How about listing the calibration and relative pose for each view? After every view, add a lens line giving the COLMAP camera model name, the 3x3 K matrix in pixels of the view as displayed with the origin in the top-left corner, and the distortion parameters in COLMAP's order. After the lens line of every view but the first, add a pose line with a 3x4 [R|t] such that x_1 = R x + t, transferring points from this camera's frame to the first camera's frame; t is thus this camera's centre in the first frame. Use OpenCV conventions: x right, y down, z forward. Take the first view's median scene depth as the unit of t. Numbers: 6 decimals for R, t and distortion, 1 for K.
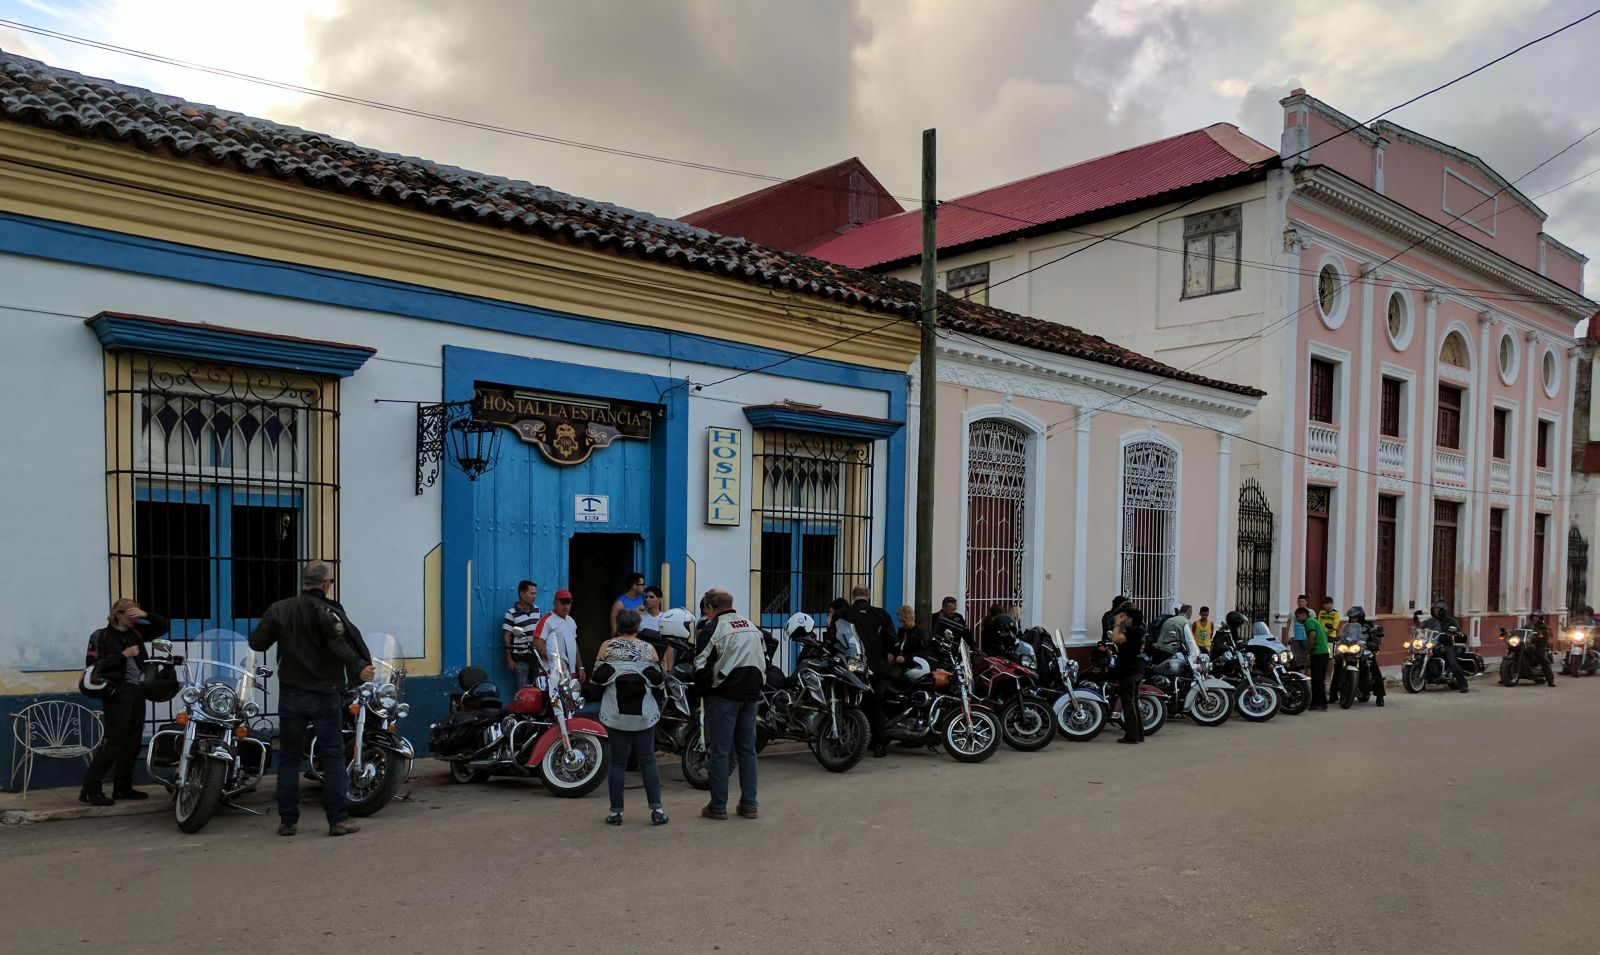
lens RADIAL K [[1323.1, 0, 800.2], [0, 1323.1, 477.3], [0, 0, 1]] dist [0.004156, 0.001029]
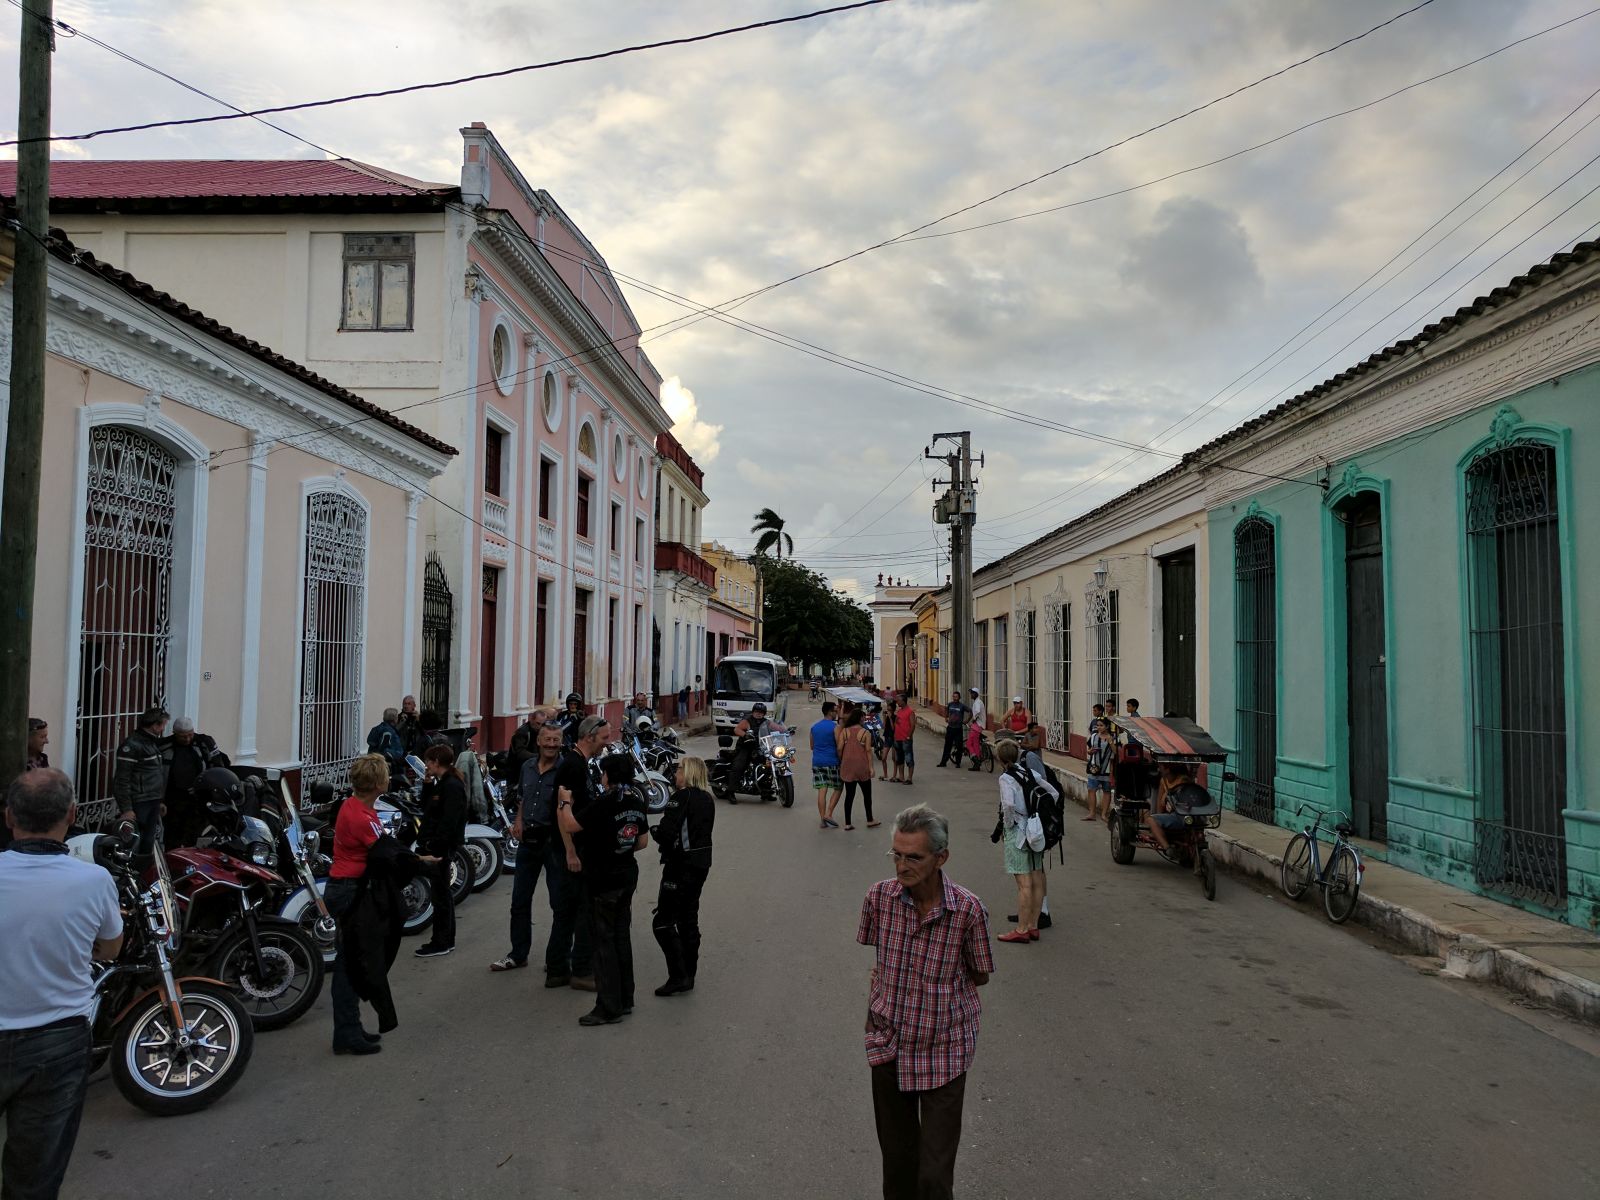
lens RADIAL K [[1168.0, 0, 787.1], [0, 1168.0, 622.6], [0, 0, 1]] dist [0.002869, -0.004690]
pose [[0.728359, 0.033742, 0.684364, -0.003106], [-0.073246, 0.996898, 0.028803, 0.007987], [-0.681269, -0.071106, 0.728571, 0.308563]]
